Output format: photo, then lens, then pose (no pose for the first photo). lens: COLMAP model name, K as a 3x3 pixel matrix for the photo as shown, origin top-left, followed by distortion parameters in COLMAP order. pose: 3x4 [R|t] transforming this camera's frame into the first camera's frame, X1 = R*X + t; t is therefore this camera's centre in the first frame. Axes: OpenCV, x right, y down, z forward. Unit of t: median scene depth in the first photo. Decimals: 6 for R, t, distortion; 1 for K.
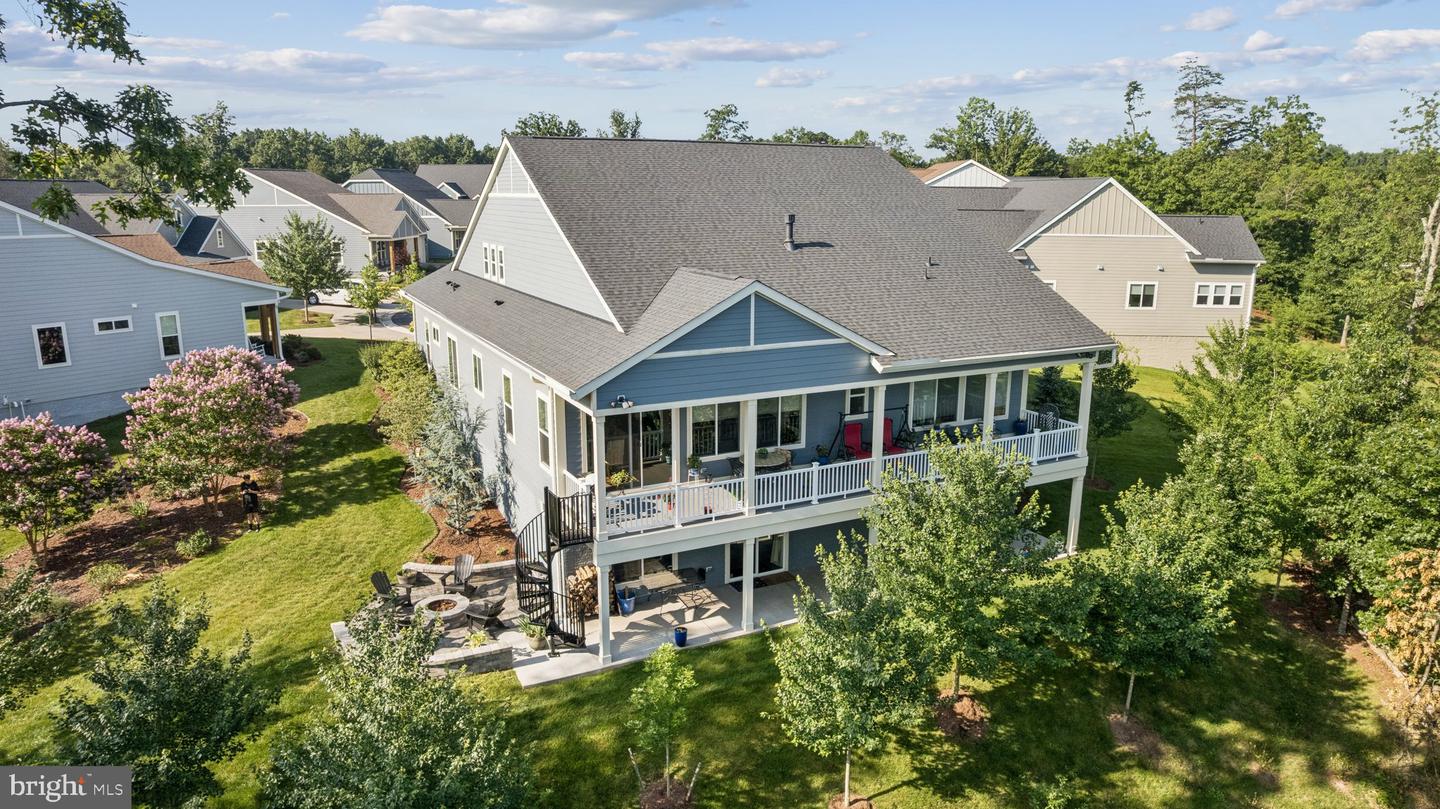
lens RADIAL K [[922.1, 0, 720.0], [0, 922.1, 404.5], [0, 0, 1]] dist [-0.072352, 0.072557]
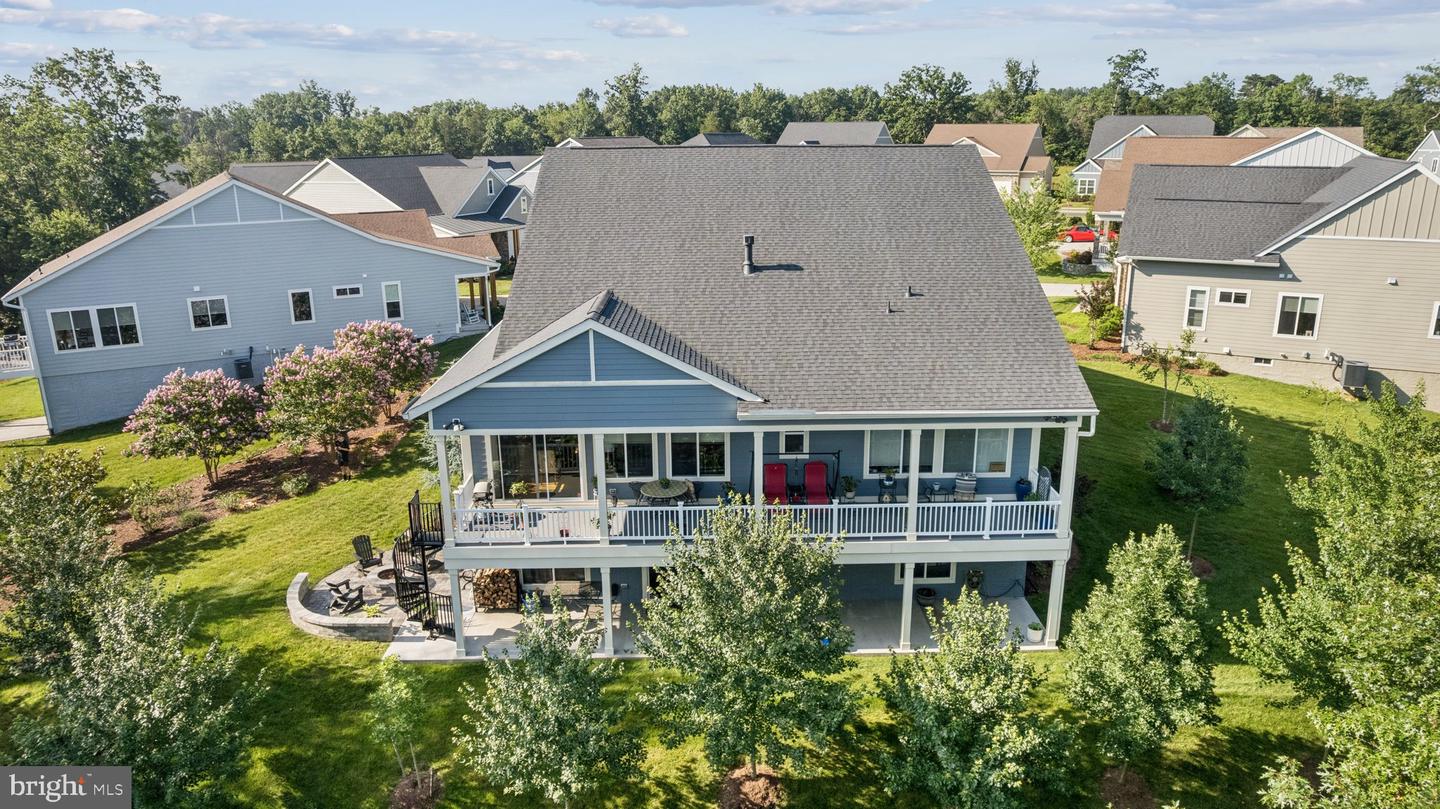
lens RADIAL K [[947.2, 0, 744.7], [0, 947.2, 403.0], [0, 0, 1]] dist [-0.071890, 0.067880]
pose [[0.901531, 0.110386, -0.418397, 0.492622], [-0.089529, 0.993576, 0.069225, -0.100656], [0.423350, -0.024950, 0.905622, 0.107542]]
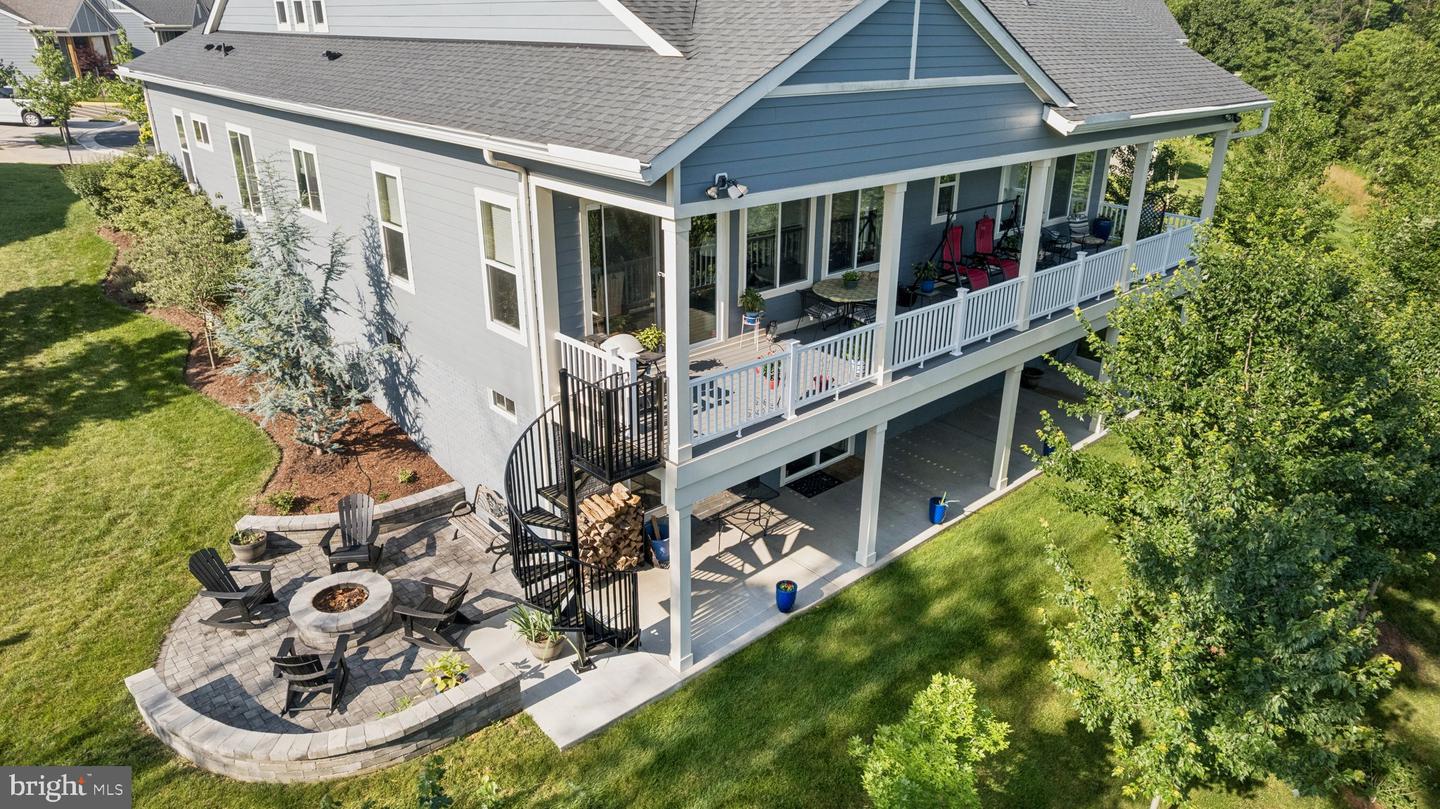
lens RADIAL K [[922.1, 0, 720.0], [0, 922.1, 404.5], [0, 0, 1]] dist [-0.072352, 0.072557]
pose [[0.965768, -0.095962, 0.241006, -0.178366], [0.052577, 0.982189, 0.180391, 0.017218], [-0.254024, -0.161544, 0.953612, 0.383578]]
